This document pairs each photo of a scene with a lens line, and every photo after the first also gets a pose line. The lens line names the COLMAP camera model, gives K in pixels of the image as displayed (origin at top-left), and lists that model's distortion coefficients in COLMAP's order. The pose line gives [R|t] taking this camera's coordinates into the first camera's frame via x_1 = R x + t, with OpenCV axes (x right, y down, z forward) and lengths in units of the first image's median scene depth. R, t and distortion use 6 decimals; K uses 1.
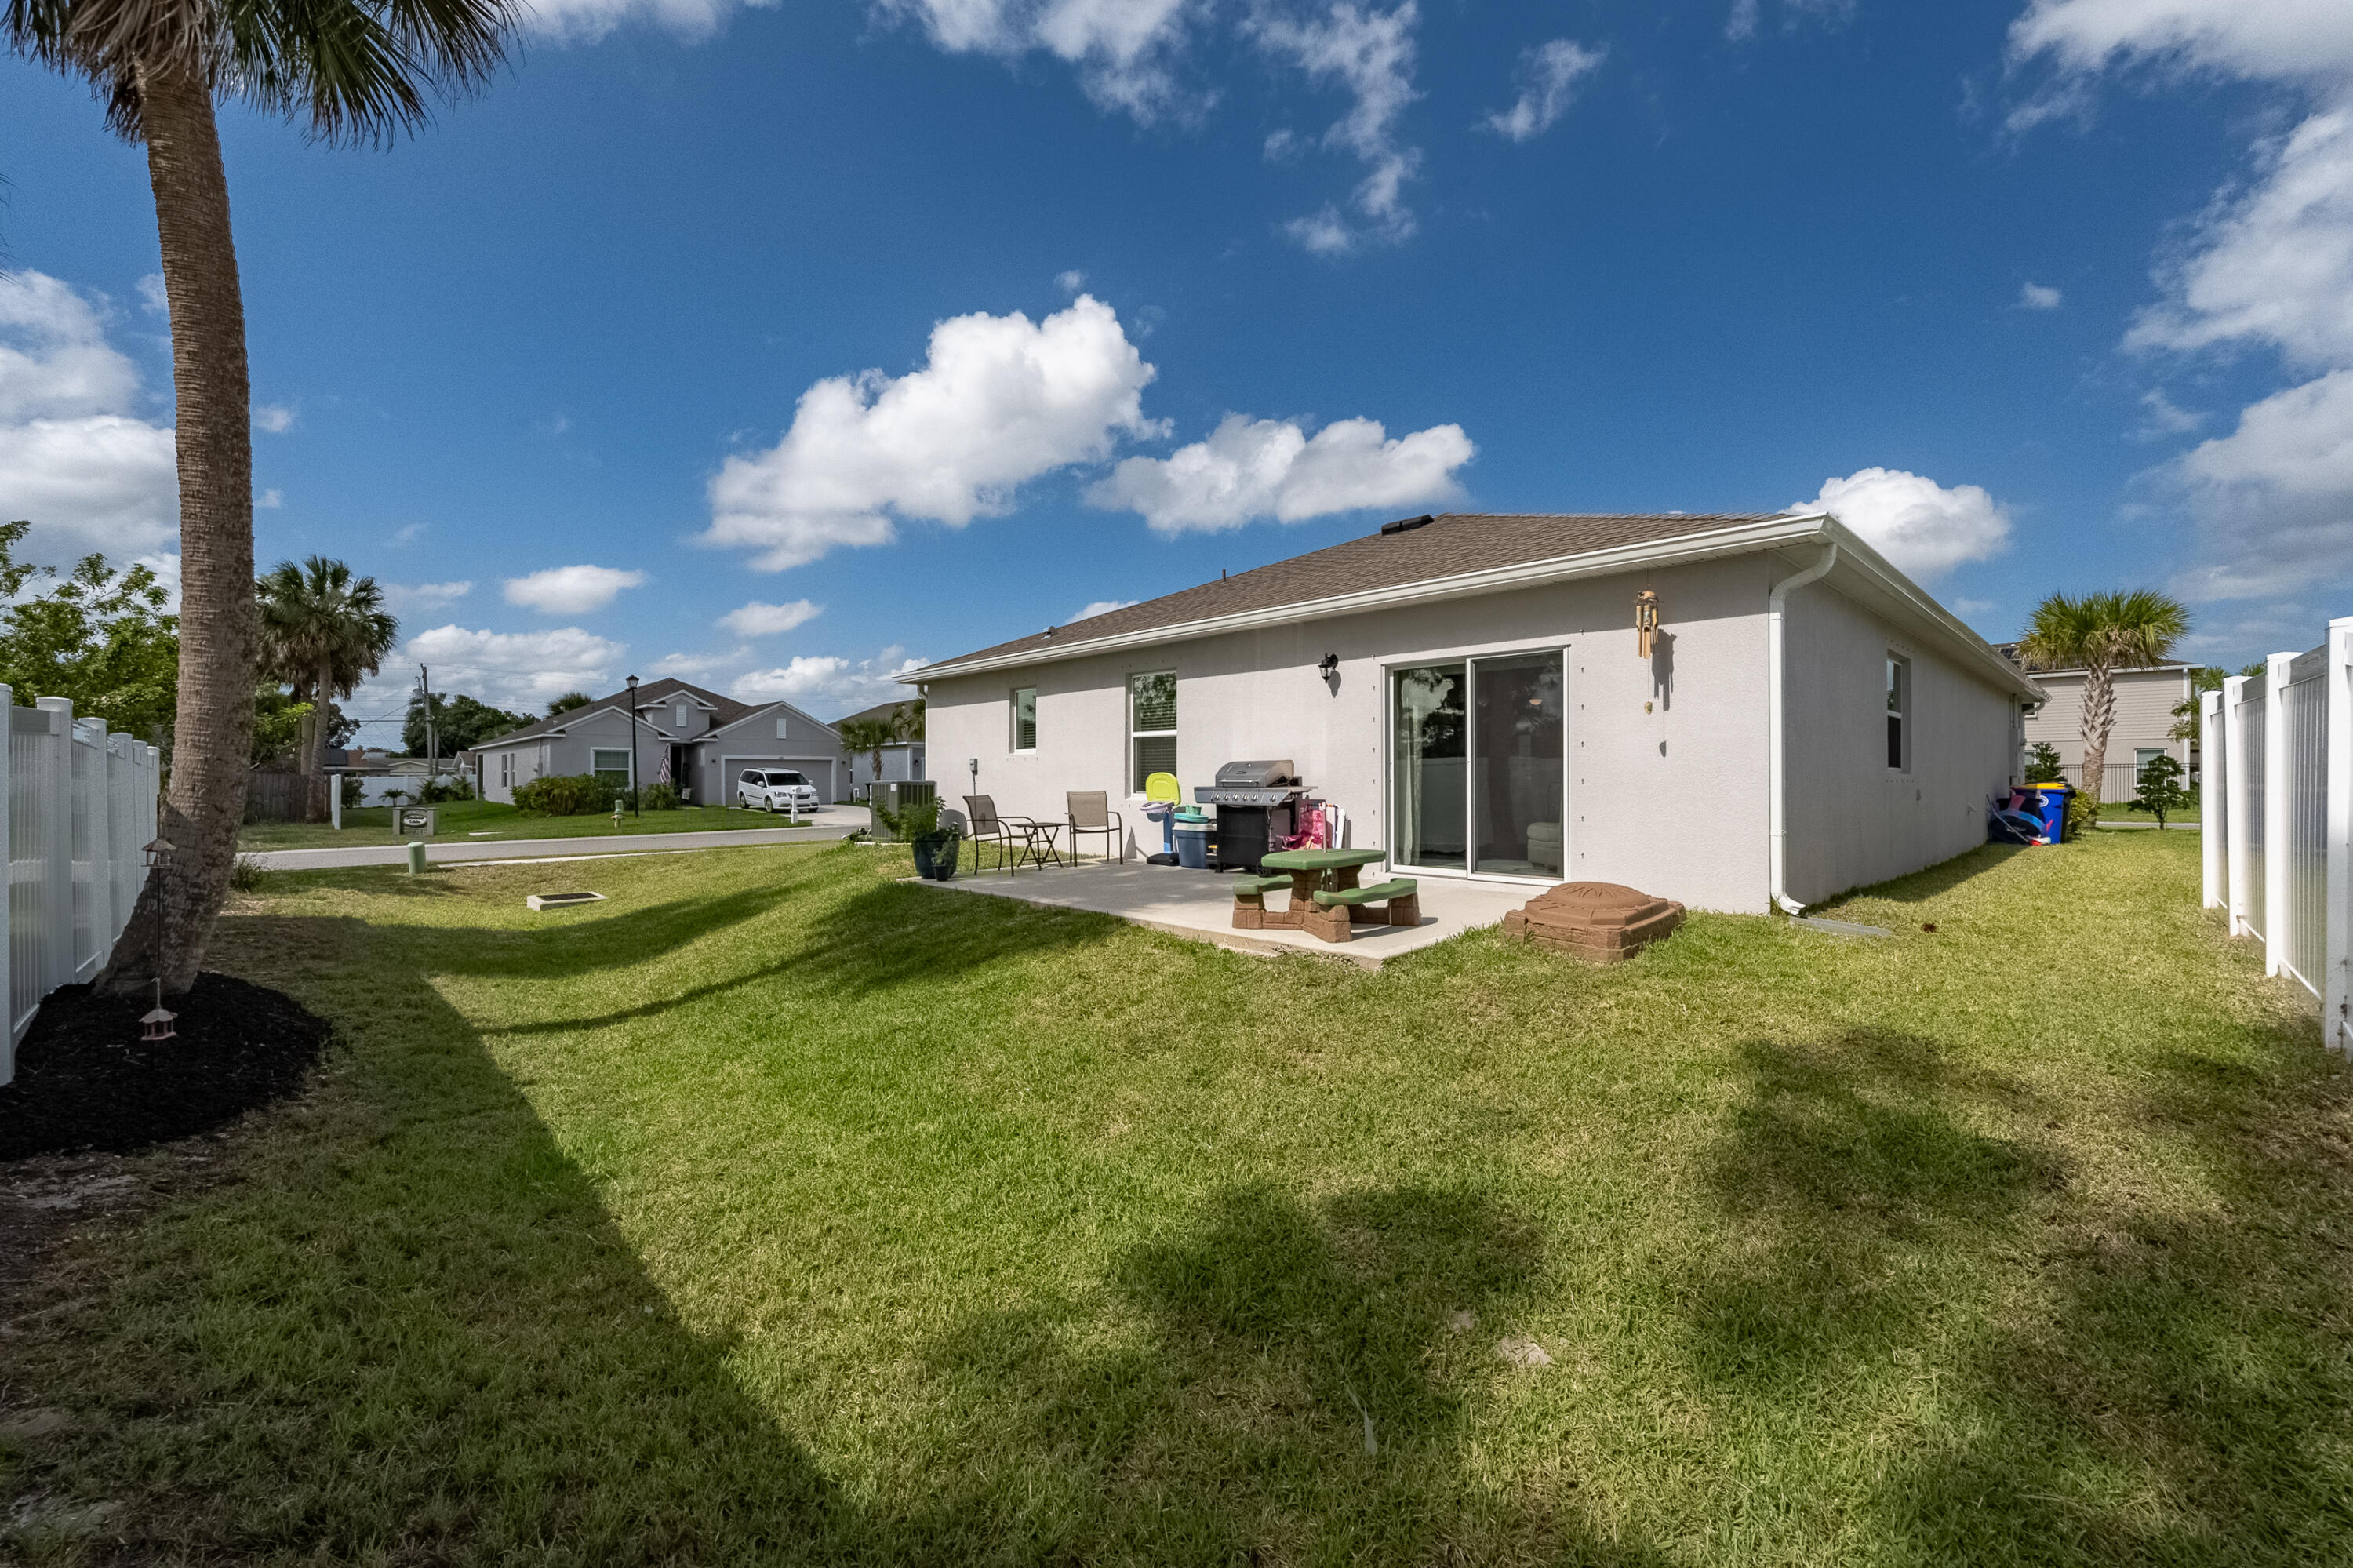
lens RADIAL K [[930.7, 0, 1172.3], [0, 930.7, 781.0], [0, 0, 1]] dist [-0.001782, -0.000441]
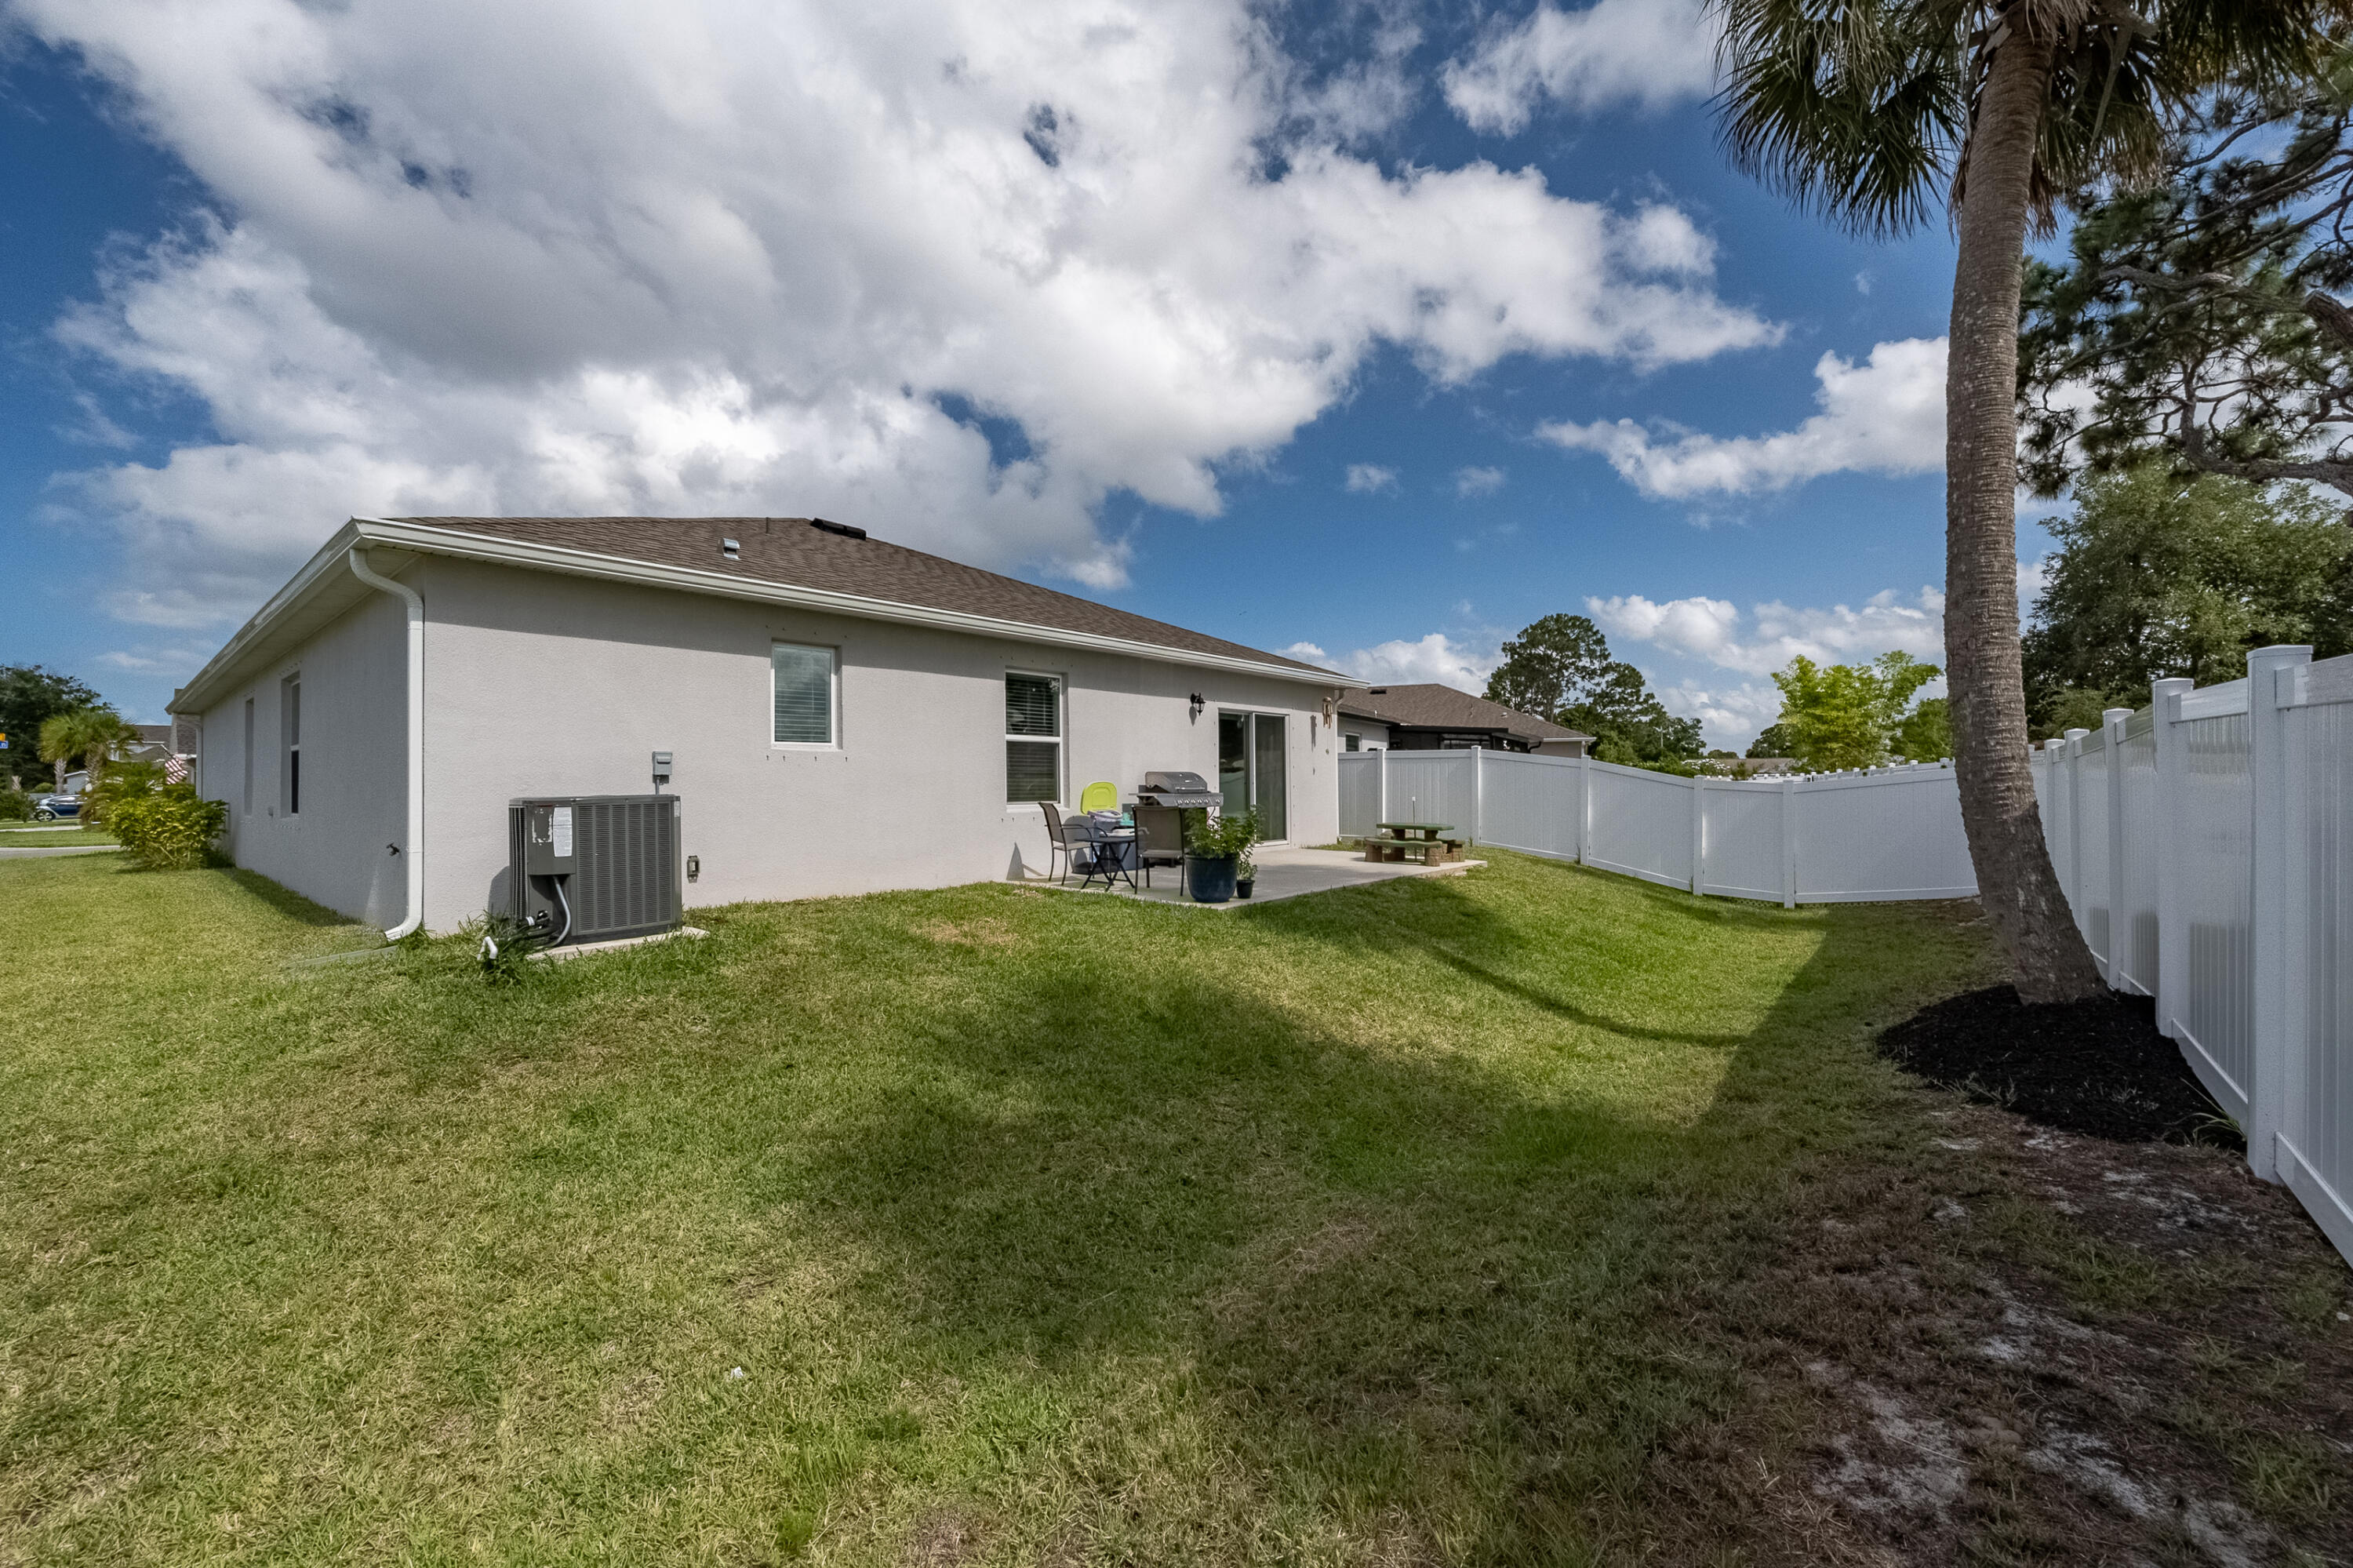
lens RADIAL K [[930.7, 0, 1172.3], [0, 930.7, 781.0], [0, 0, 1]] dist [-0.001782, -0.000441]
pose [[-0.107016, 0.009657, 0.994210, -0.959766], [0.015132, 0.999853, -0.008083, -0.000166], [-0.994142, 0.014179, -0.107146, 0.977851]]
